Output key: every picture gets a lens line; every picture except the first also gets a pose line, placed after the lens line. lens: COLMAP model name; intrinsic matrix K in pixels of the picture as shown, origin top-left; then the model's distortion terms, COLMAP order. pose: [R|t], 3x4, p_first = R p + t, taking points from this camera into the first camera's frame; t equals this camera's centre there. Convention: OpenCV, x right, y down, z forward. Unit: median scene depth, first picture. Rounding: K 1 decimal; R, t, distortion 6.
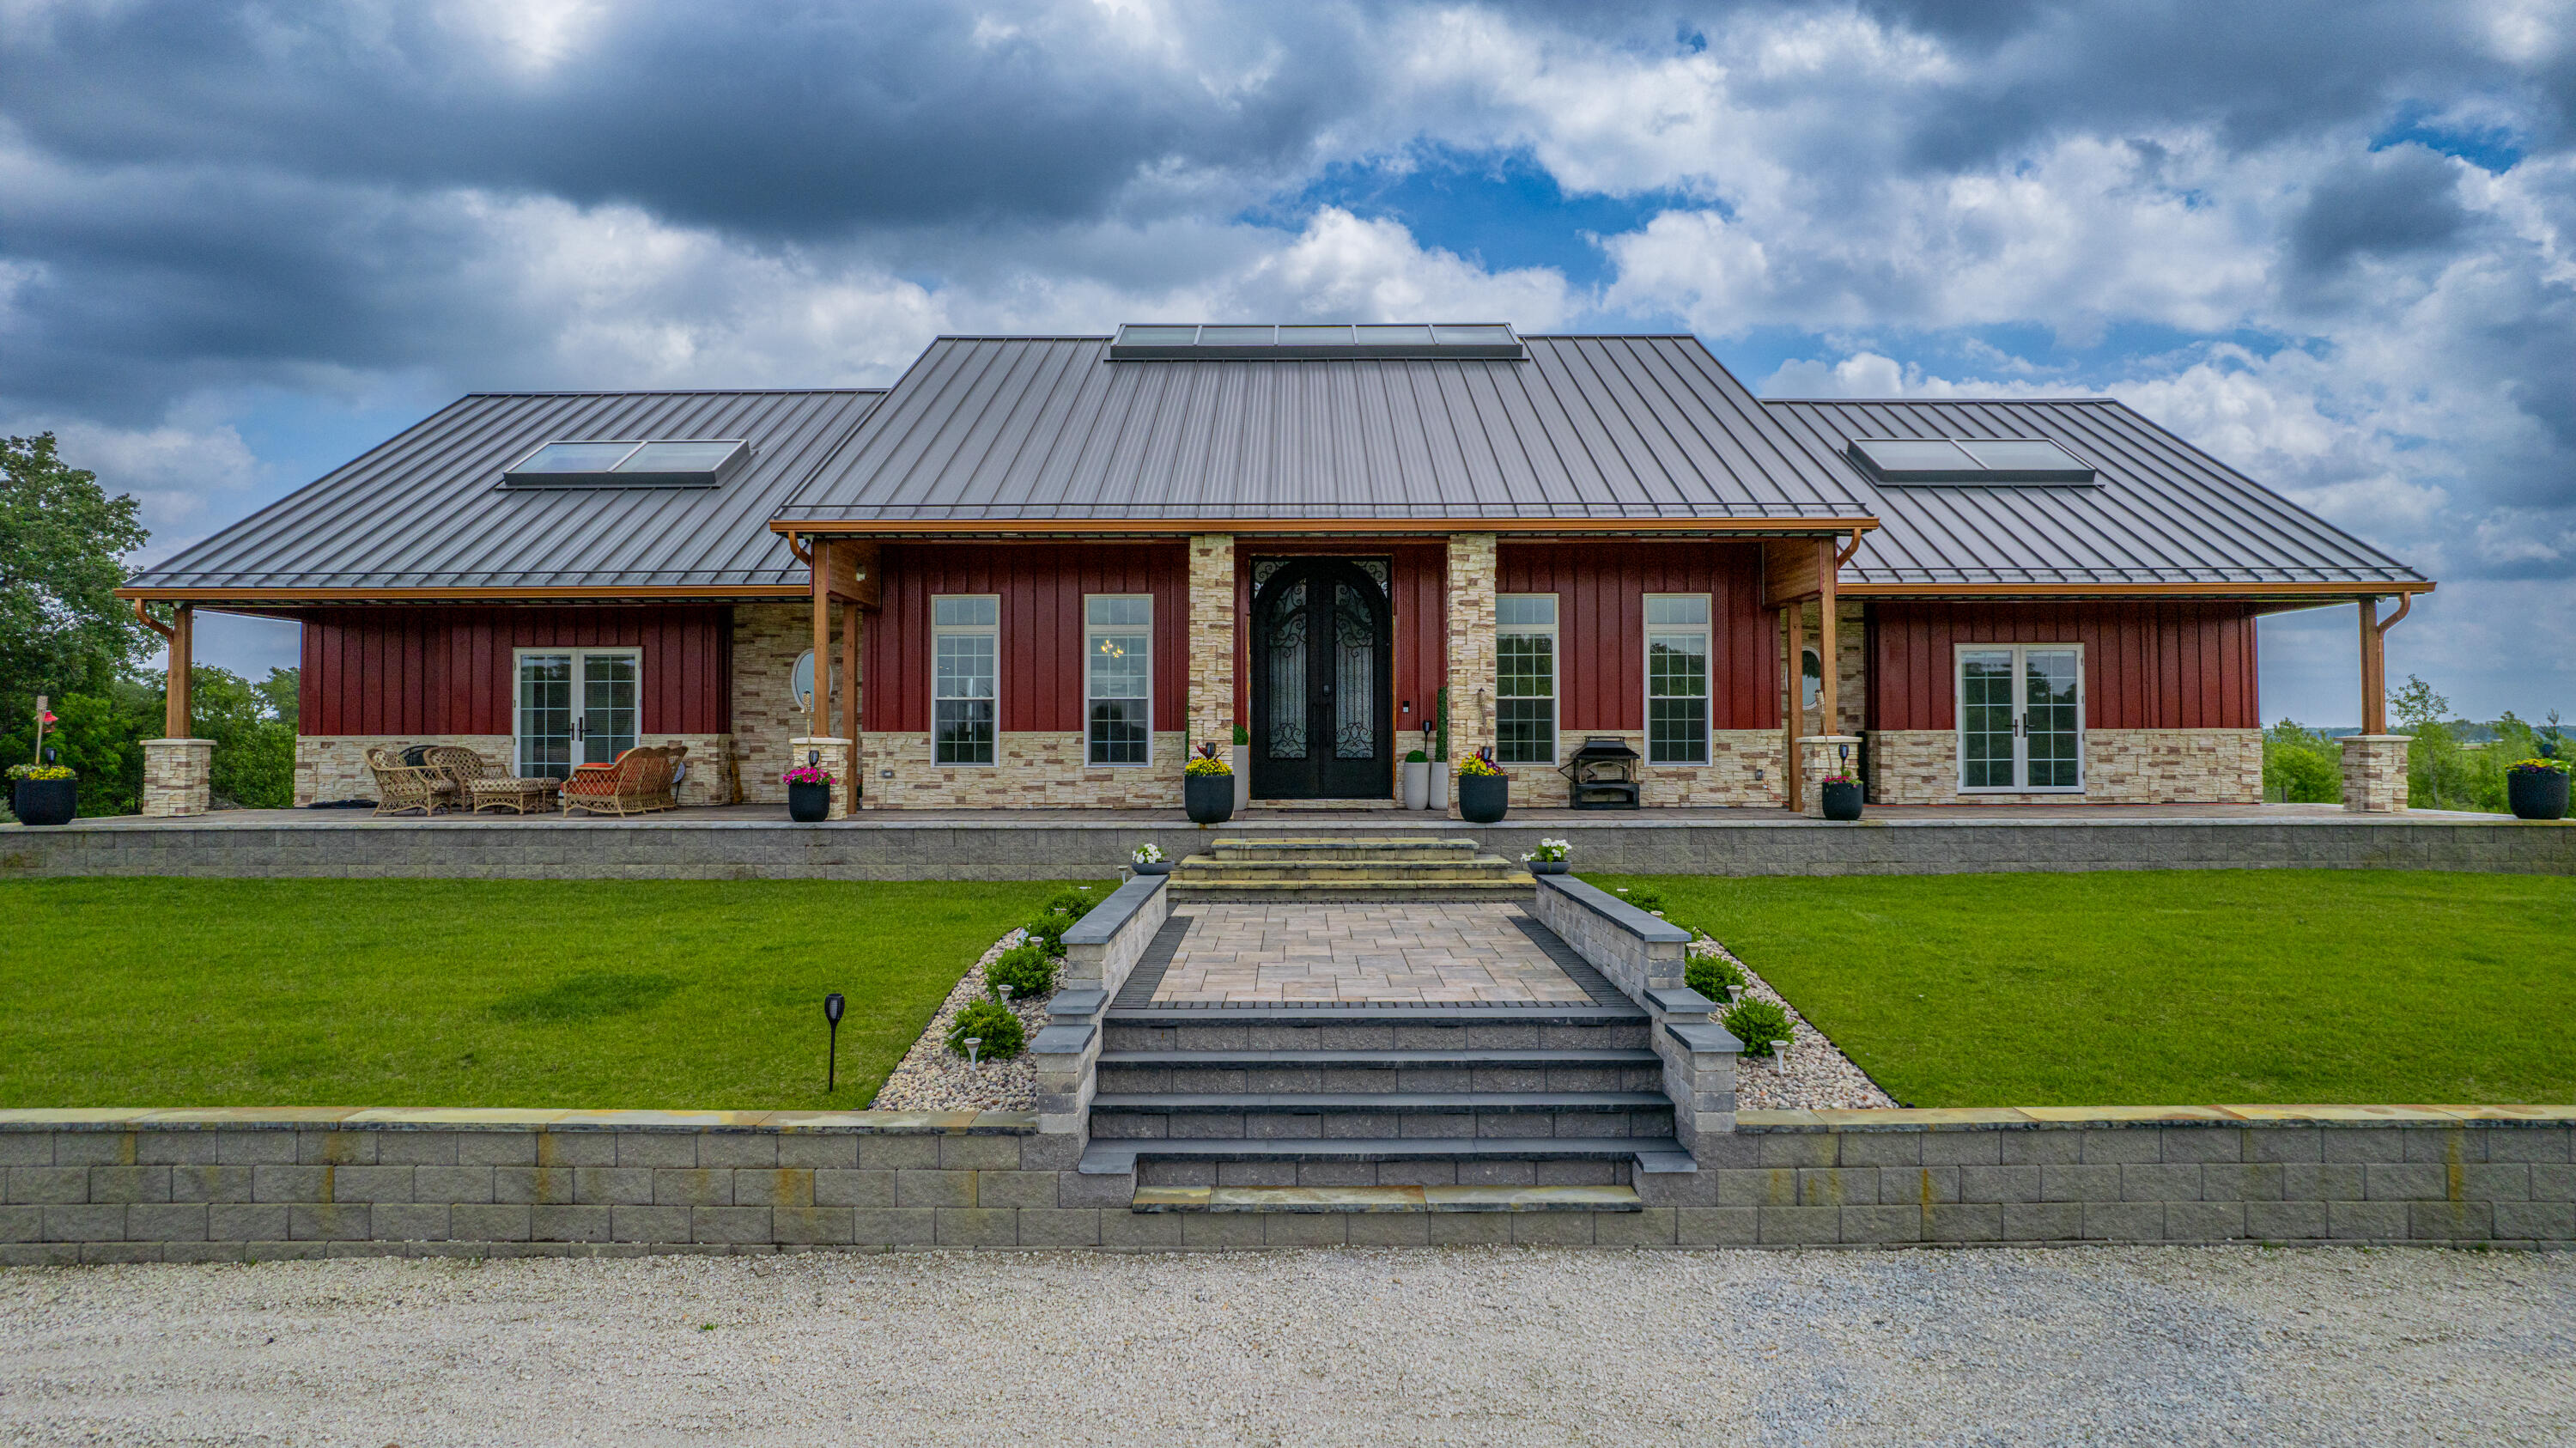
lens RADIAL K [[1578.3, 0, 1288.0], [0, 1578.3, 724.0], [0, 0, 1]] dist [-0.078040, 0.062174]
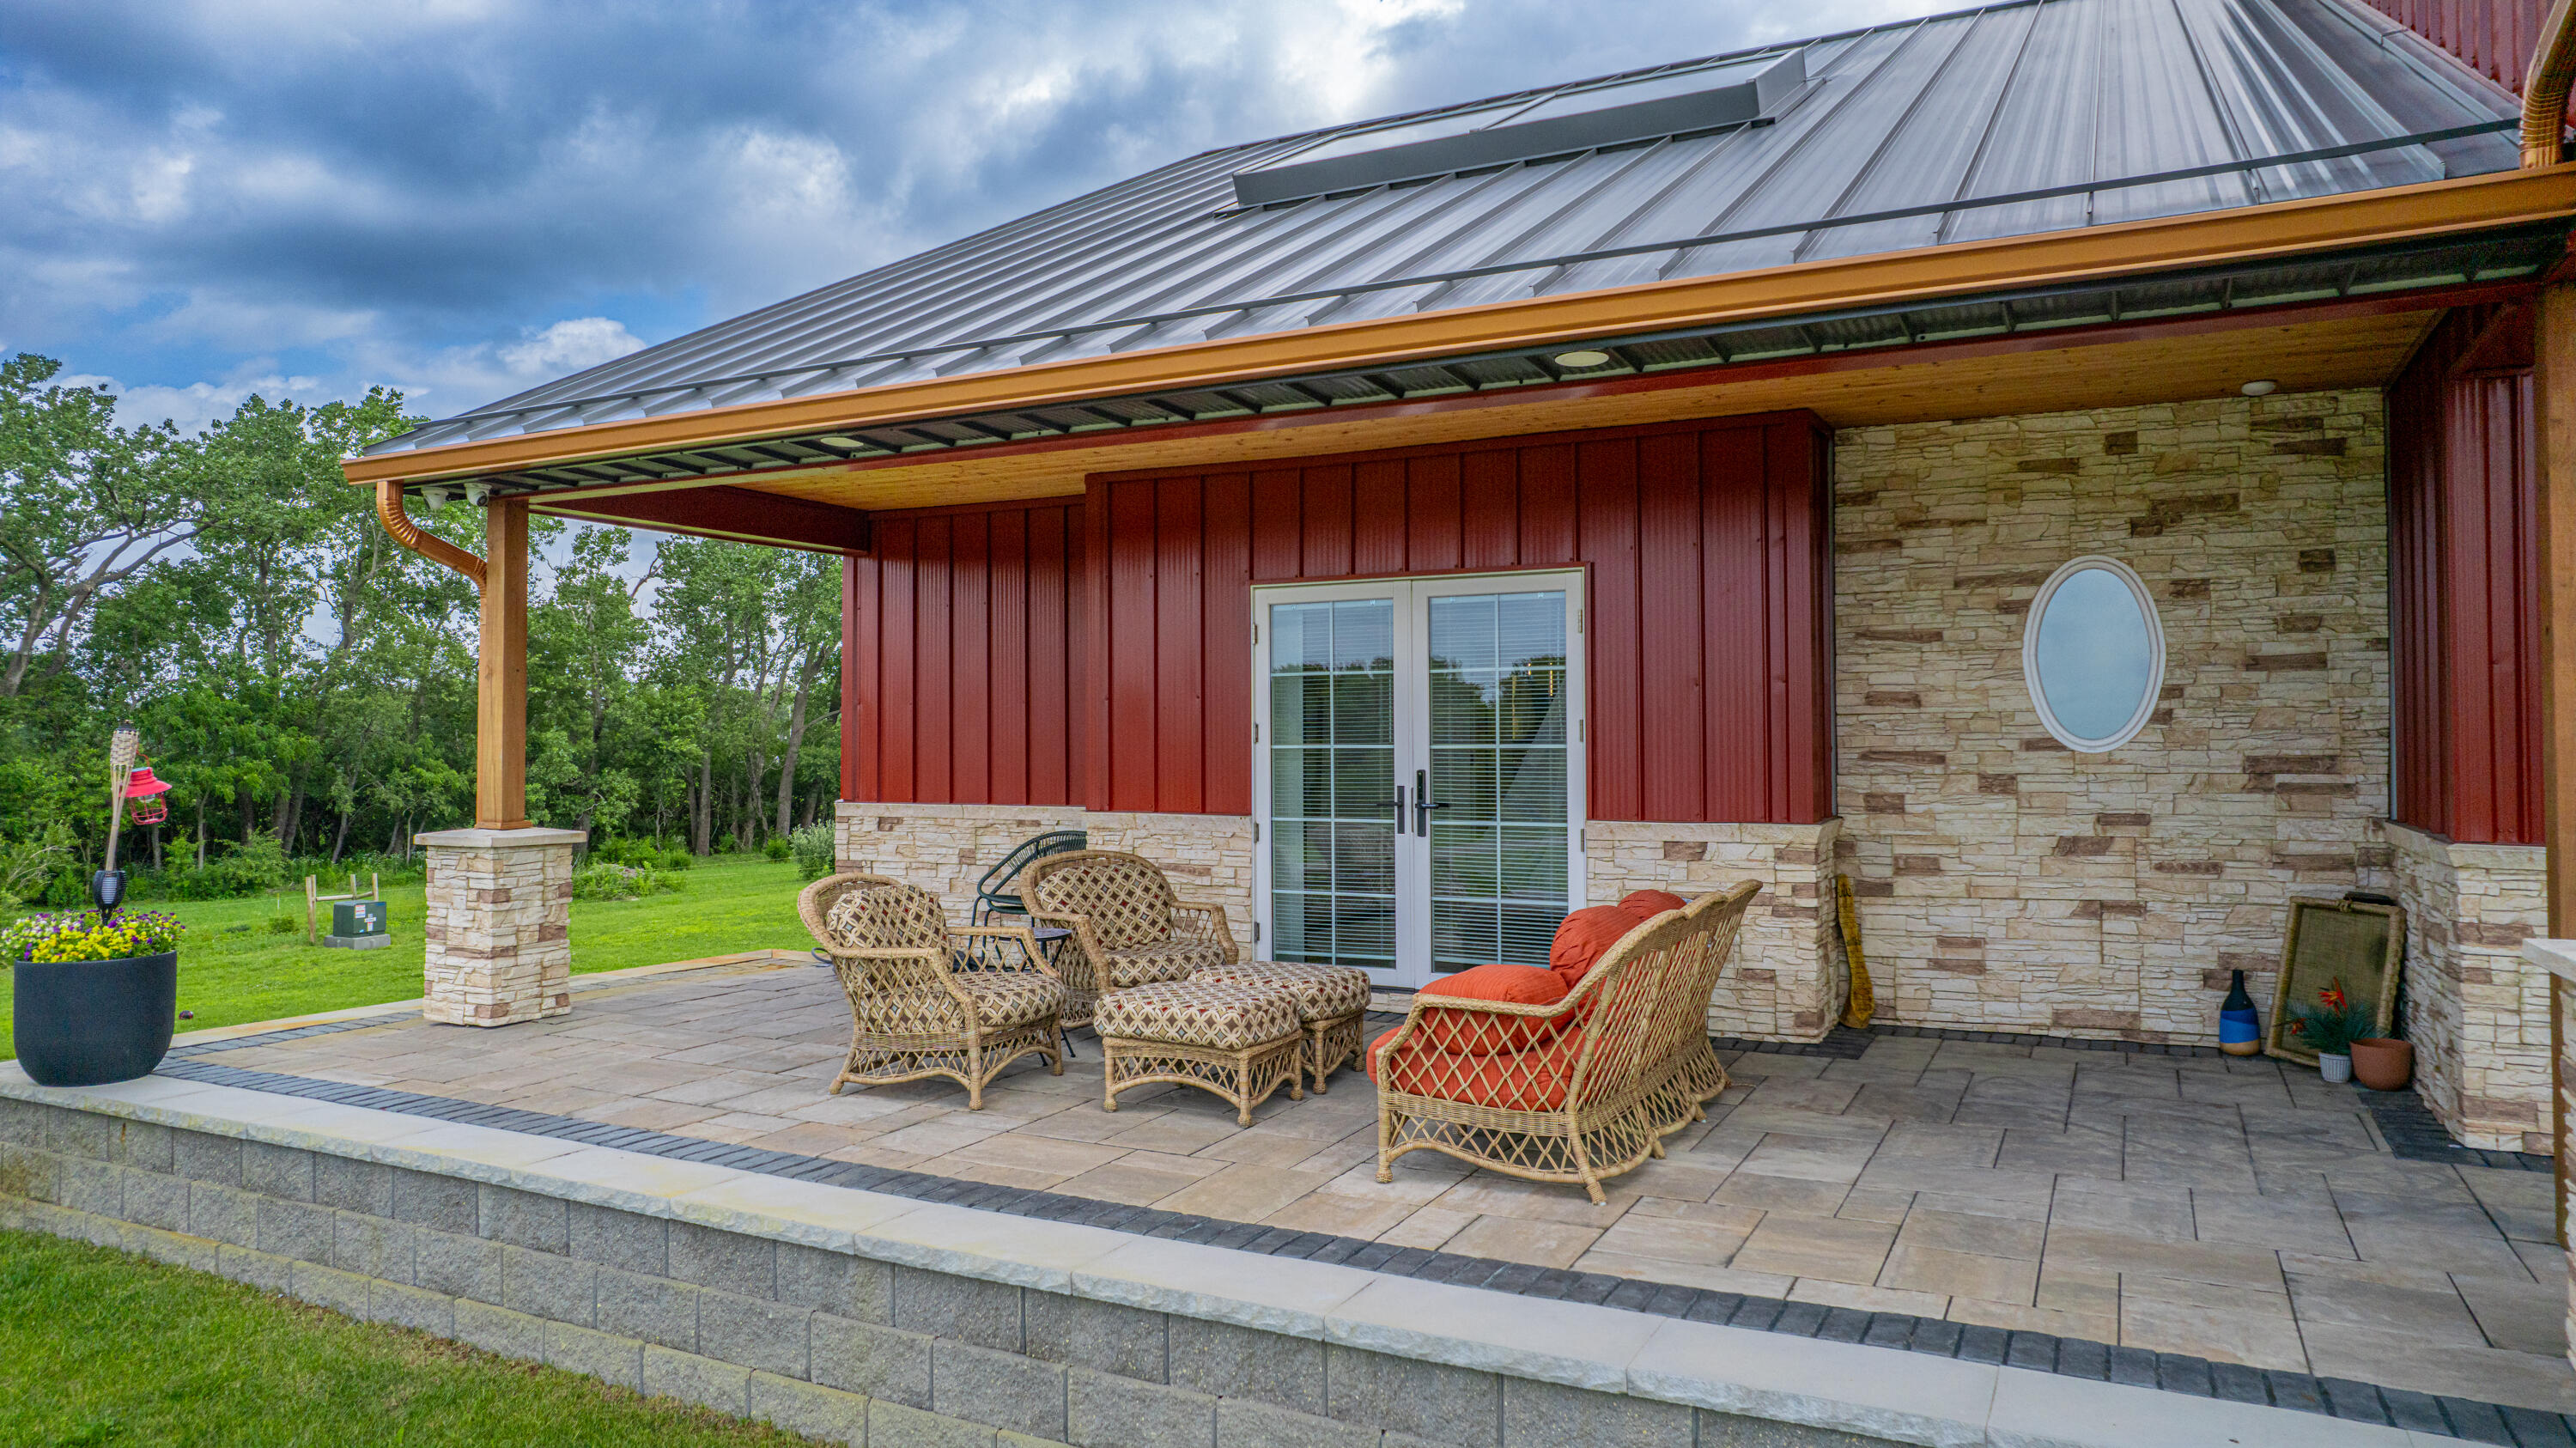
lens RADIAL K [[1578.3, 0, 1288.0], [0, 1578.3, 724.0], [0, 0, 1]] dist [-0.078040, 0.062174]
pose [[0.883013, -0.006086, -0.469309, -0.304052], [0.005311, 0.999981, -0.002977, -0.013672], [0.469318, 0.000136, 0.883029, 0.650286]]
